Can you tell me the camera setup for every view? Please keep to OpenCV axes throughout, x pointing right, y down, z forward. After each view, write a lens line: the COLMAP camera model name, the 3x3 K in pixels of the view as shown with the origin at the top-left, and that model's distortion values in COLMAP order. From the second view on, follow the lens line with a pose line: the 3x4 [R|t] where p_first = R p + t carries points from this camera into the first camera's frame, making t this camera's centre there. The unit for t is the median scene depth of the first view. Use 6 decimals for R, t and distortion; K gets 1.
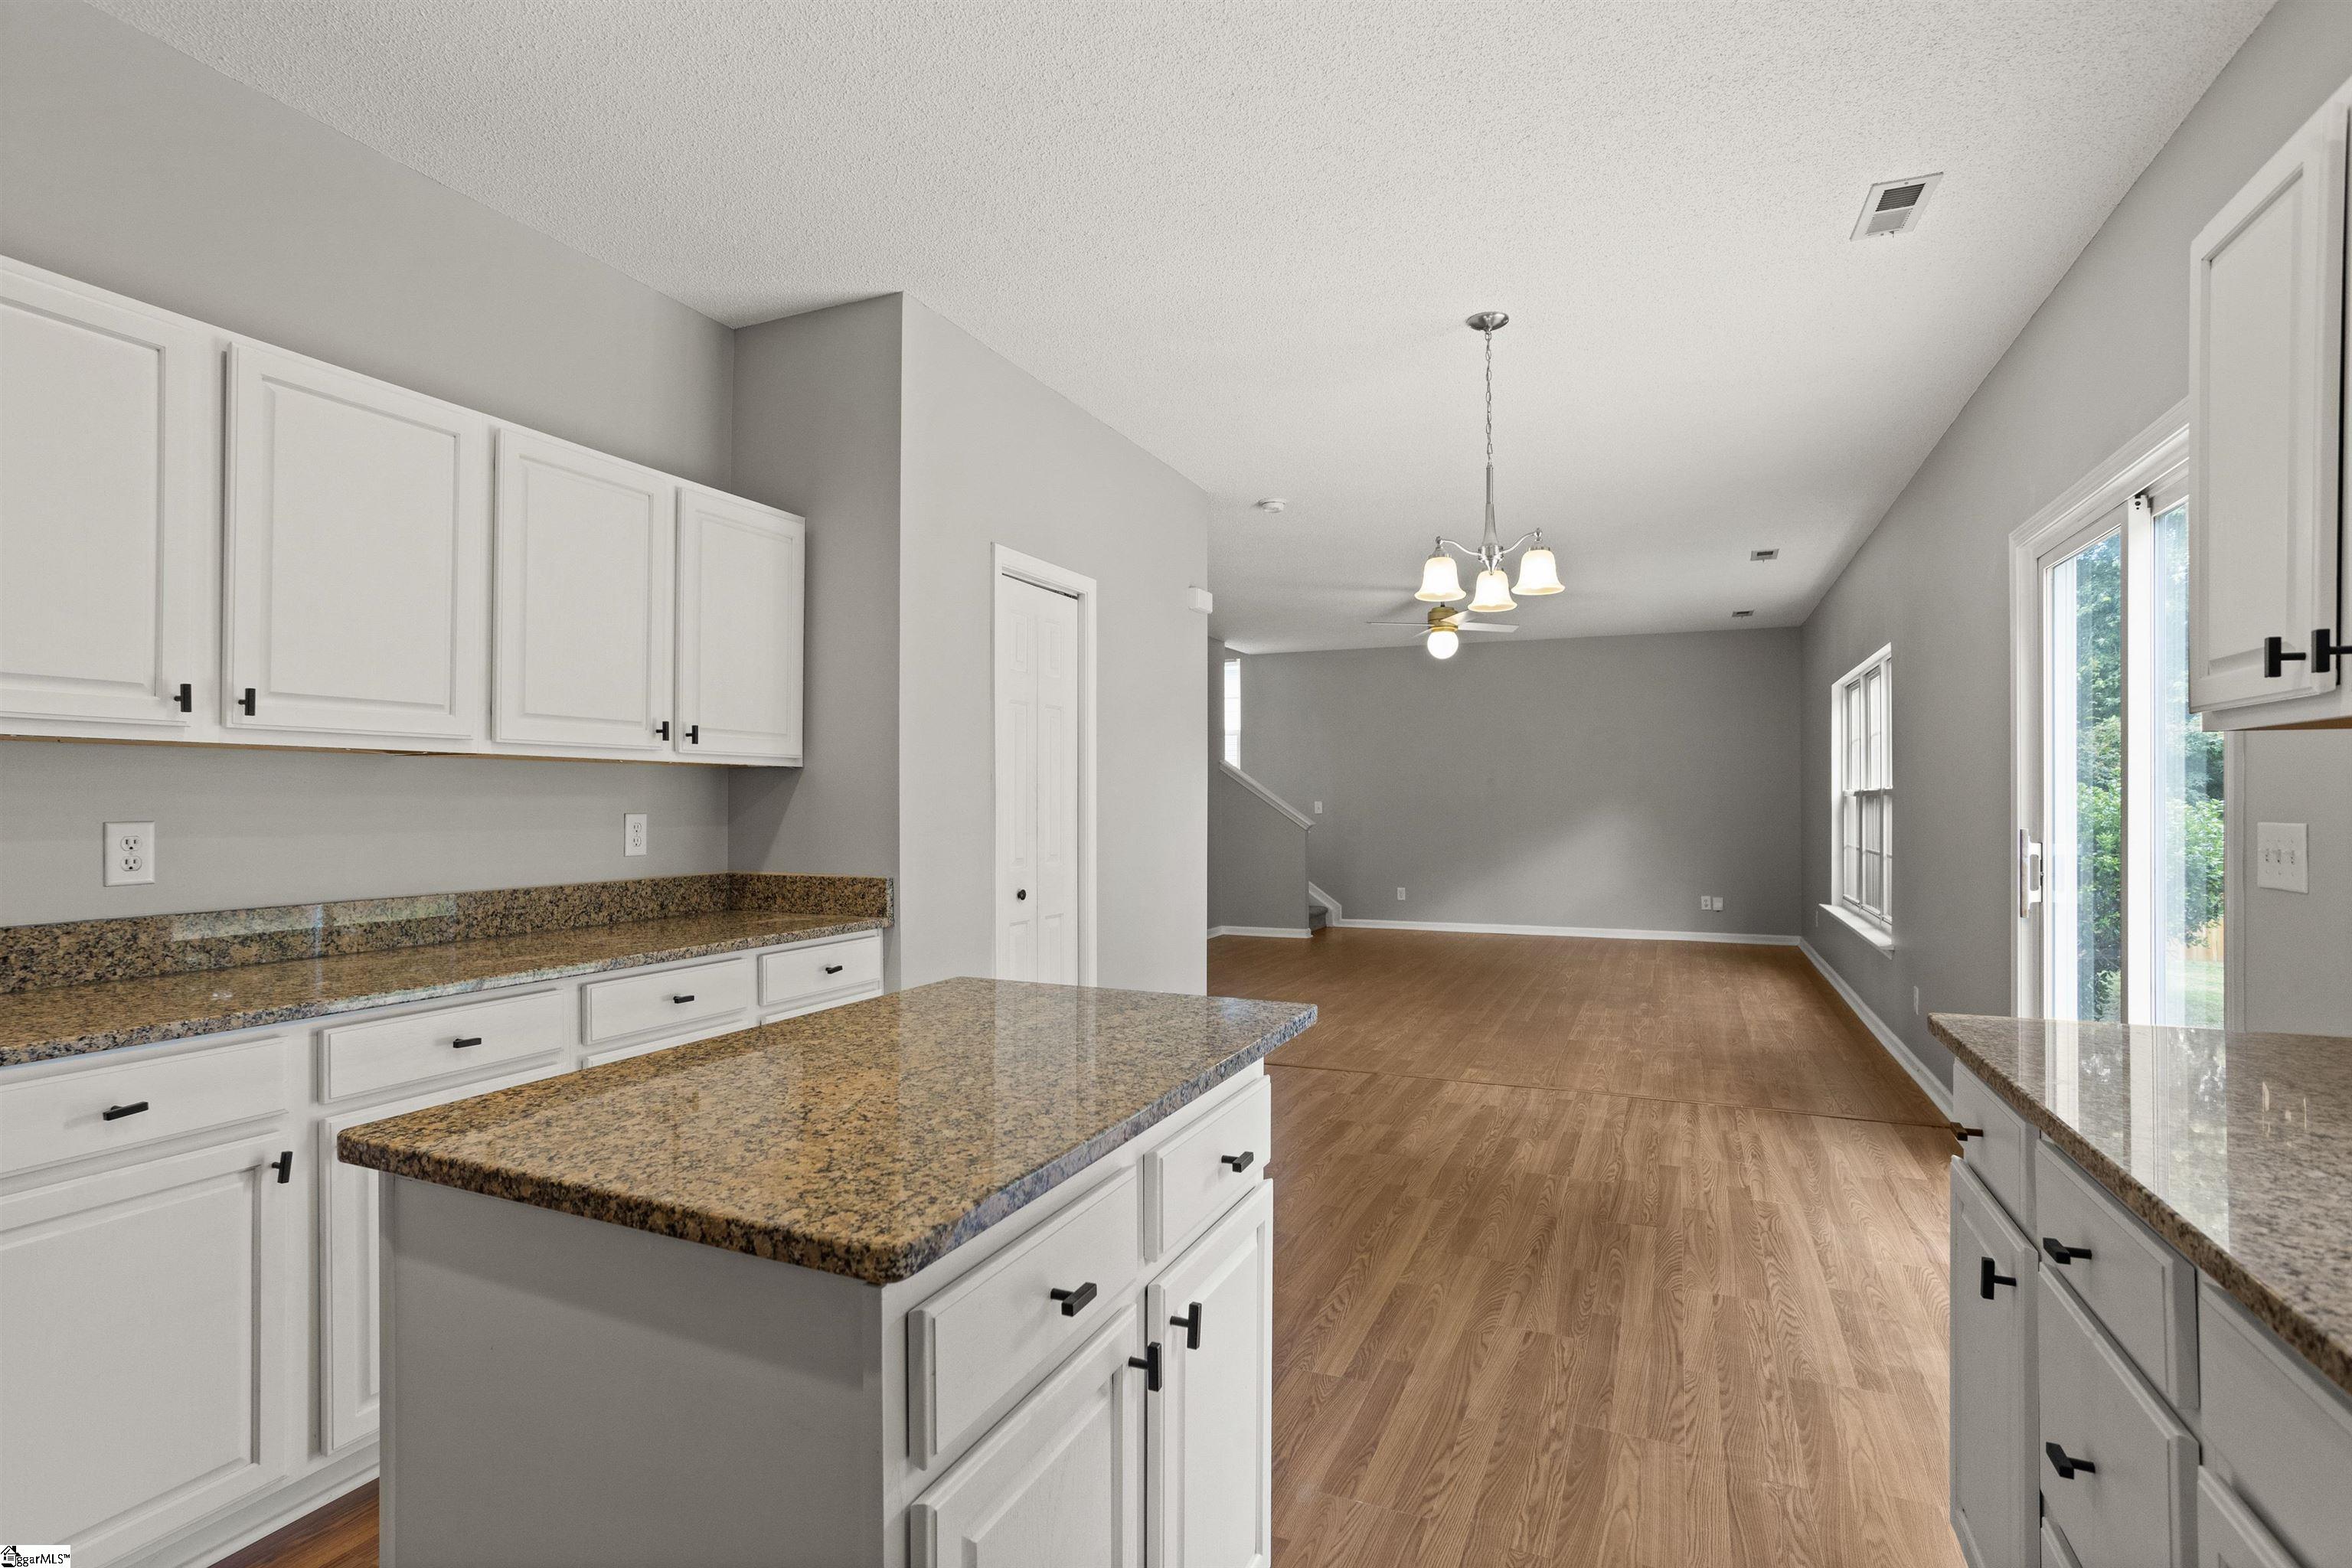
lens RADIAL K [[1153.9, 0, 1169.2], [0, 1153.9, 795.1], [0, 0, 1]] dist [-0.017617, 0.002236]
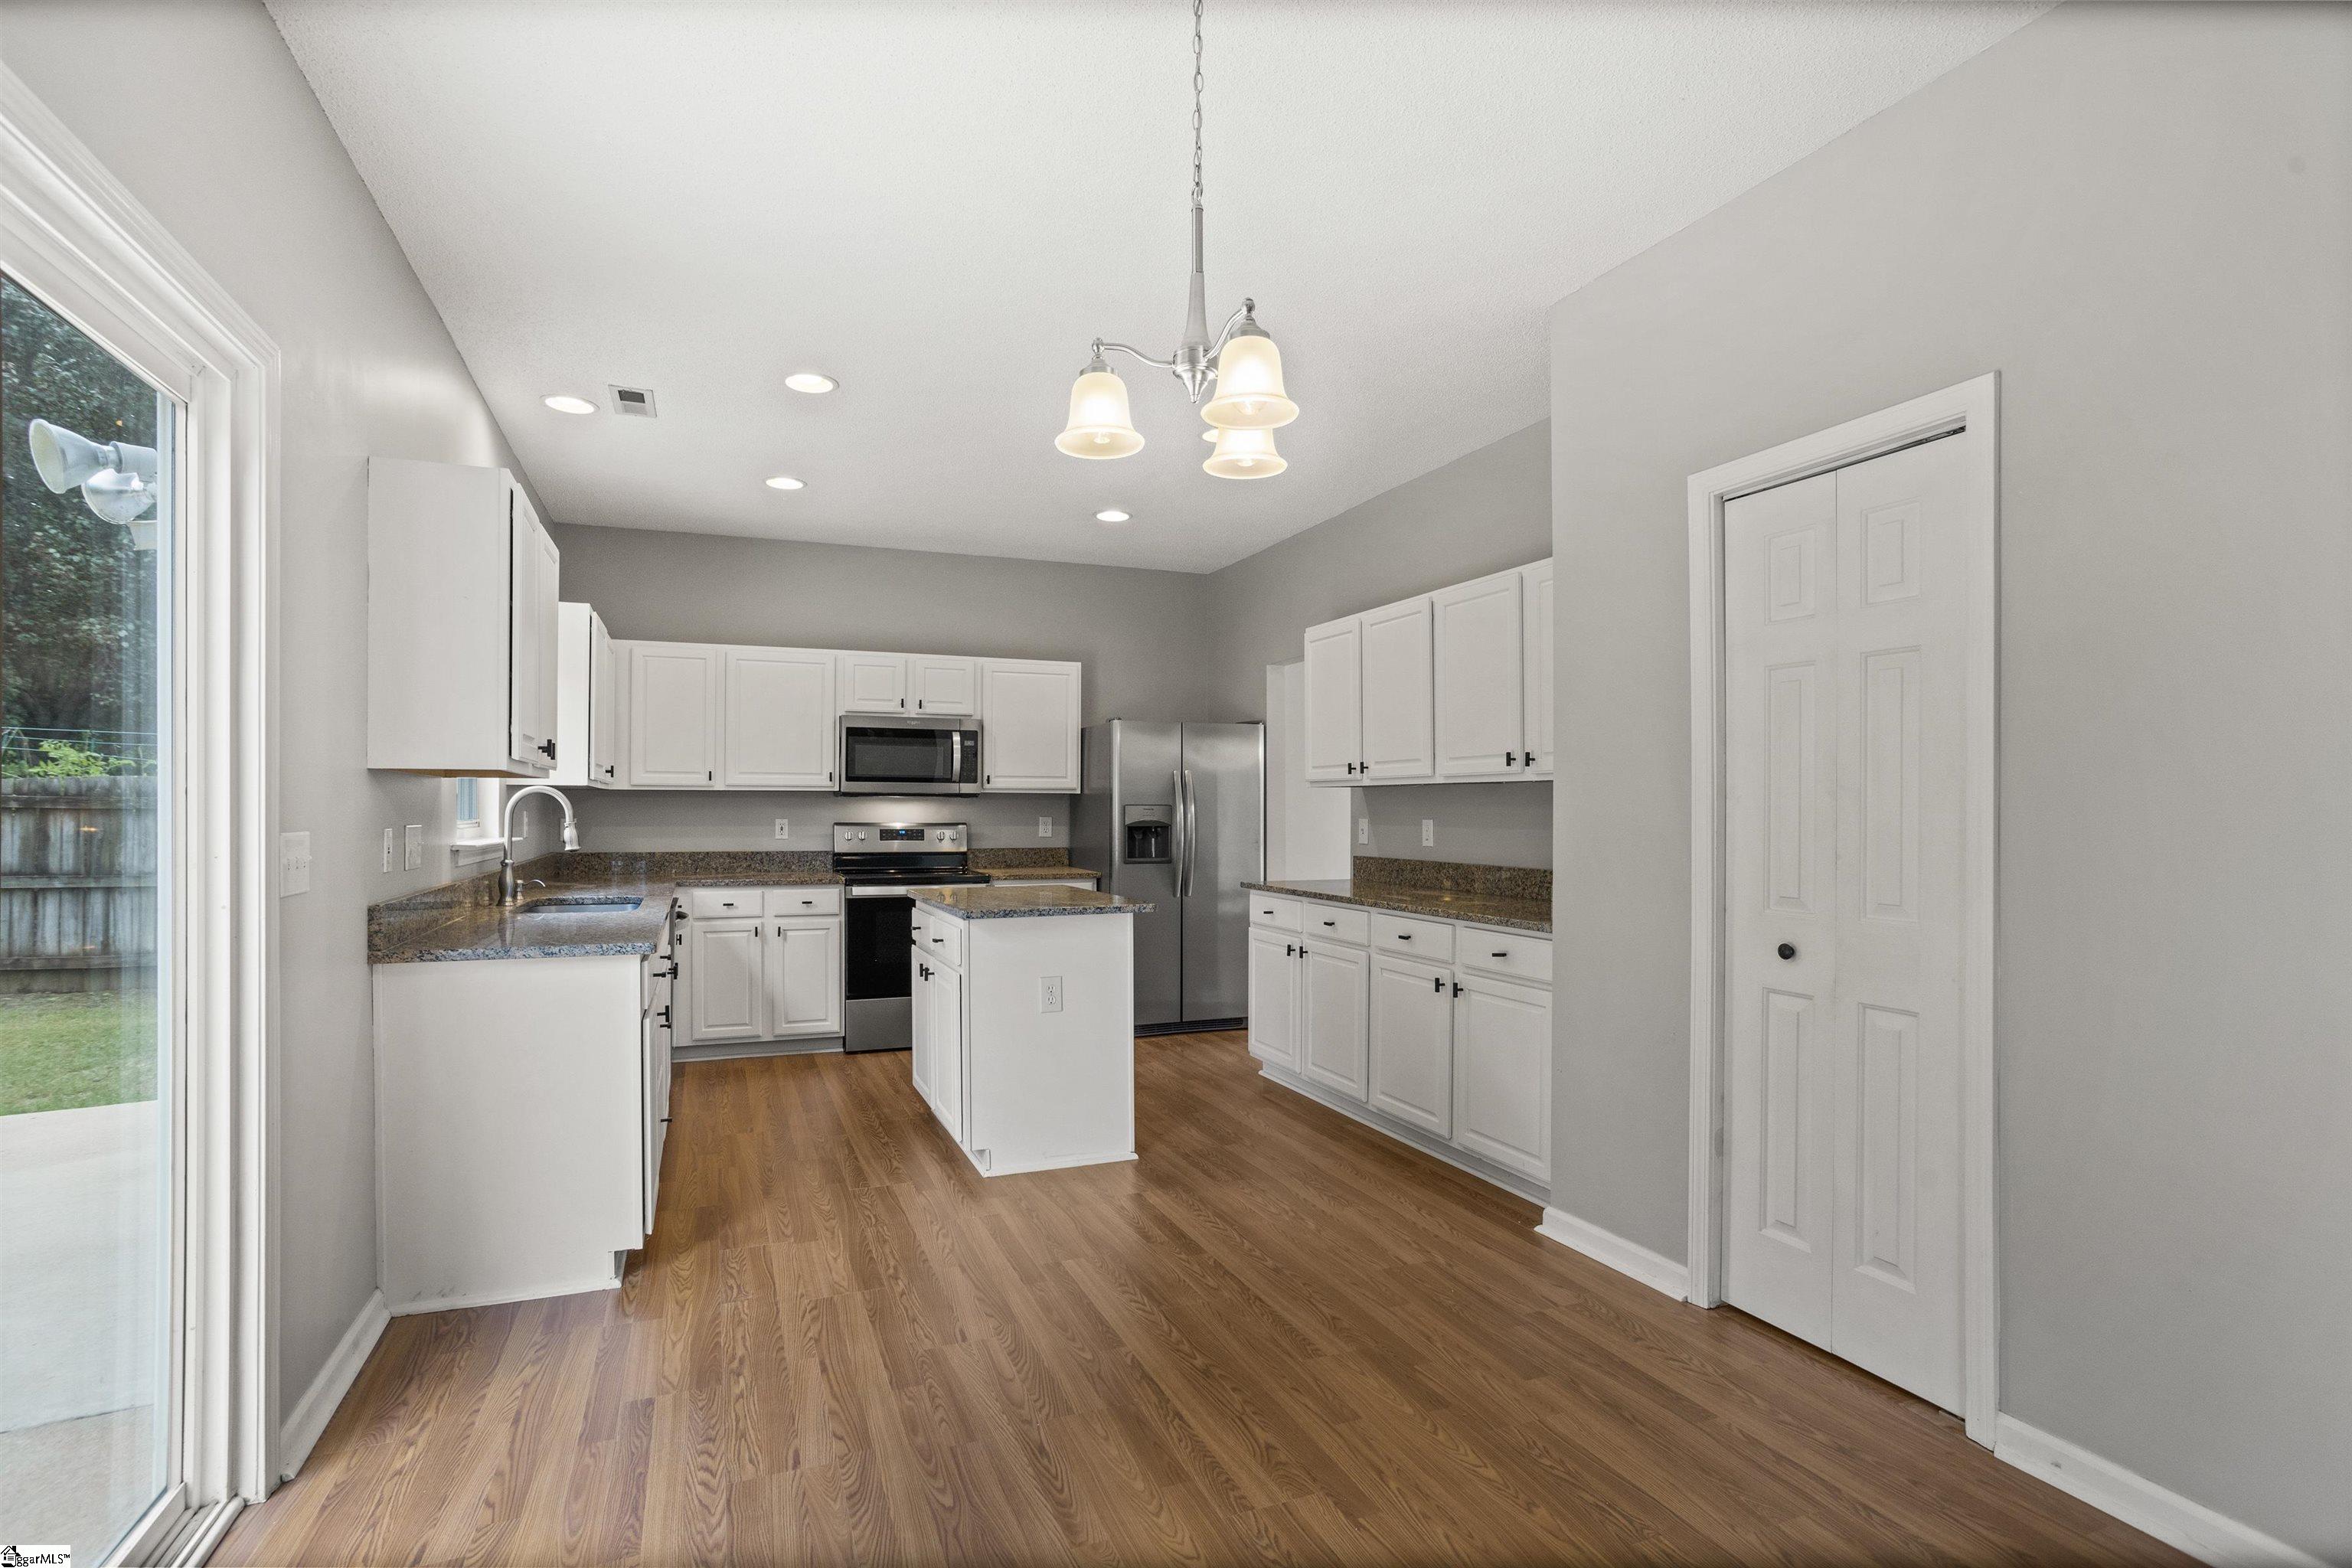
lens RADIAL K [[1153.9, 0, 1174.8], [0, 1153.9, 798.5], [0, 0, 1]] dist [-0.017617, 0.002236]
pose [[-0.696267, -0.000895, -0.717782, 0.969416], [0.009835, 0.999893, -0.010787, 0.002149], [0.717715, -0.014570, -0.696184, 1.959676]]
